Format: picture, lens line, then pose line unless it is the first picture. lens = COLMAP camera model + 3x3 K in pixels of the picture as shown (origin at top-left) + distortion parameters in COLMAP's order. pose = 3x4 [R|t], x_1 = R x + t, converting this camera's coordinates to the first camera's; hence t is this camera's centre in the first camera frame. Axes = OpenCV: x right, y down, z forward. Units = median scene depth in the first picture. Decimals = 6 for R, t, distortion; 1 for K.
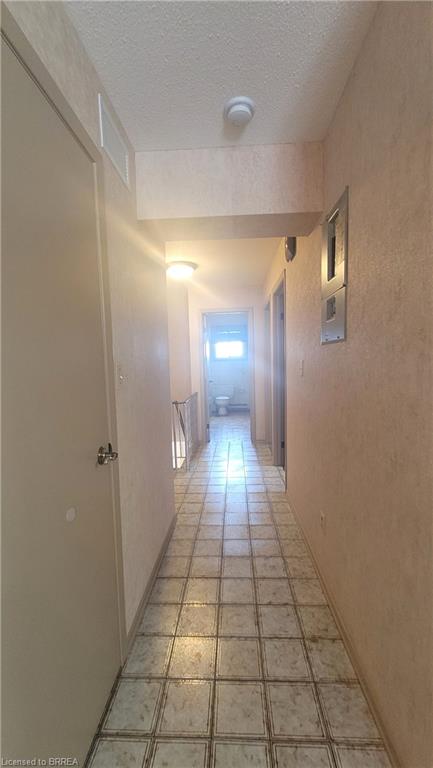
lens RADIAL K [[311.2, 0, 218.3], [0, 311.2, 384.2], [0, 0, 1]] dist [0.003393, -0.000599]
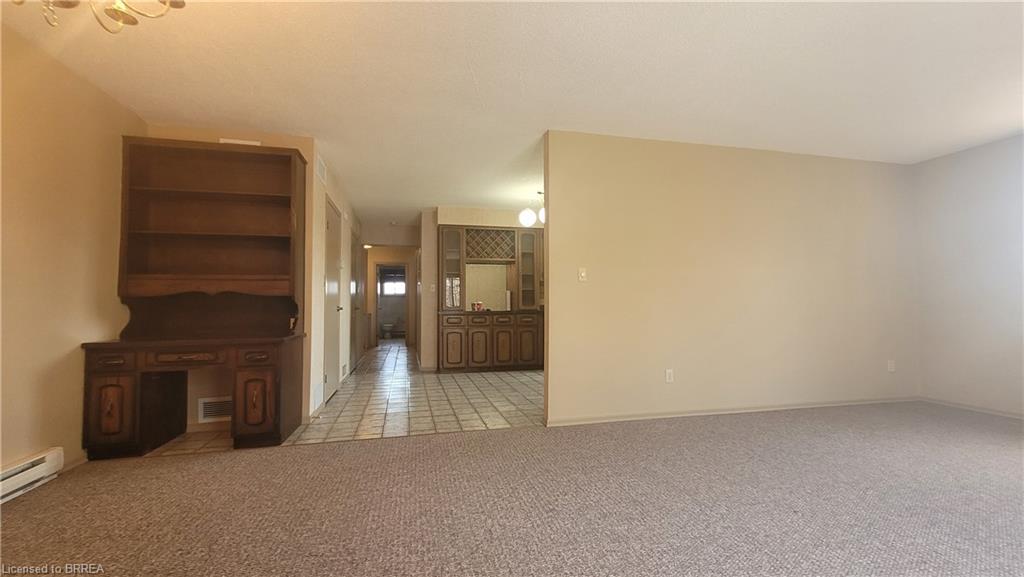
lens RADIAL K [[414.9, 0, 513.4], [0, 414.9, 284.8], [0, 0, 1]] dist [0.003393, -0.000599]
pose [[0.955528, 0.036056, 0.292688, 0.000045], [0.004029, 0.990809, -0.135209, 0.124860], [-0.294873, 0.130375, 0.946600, -0.903268]]
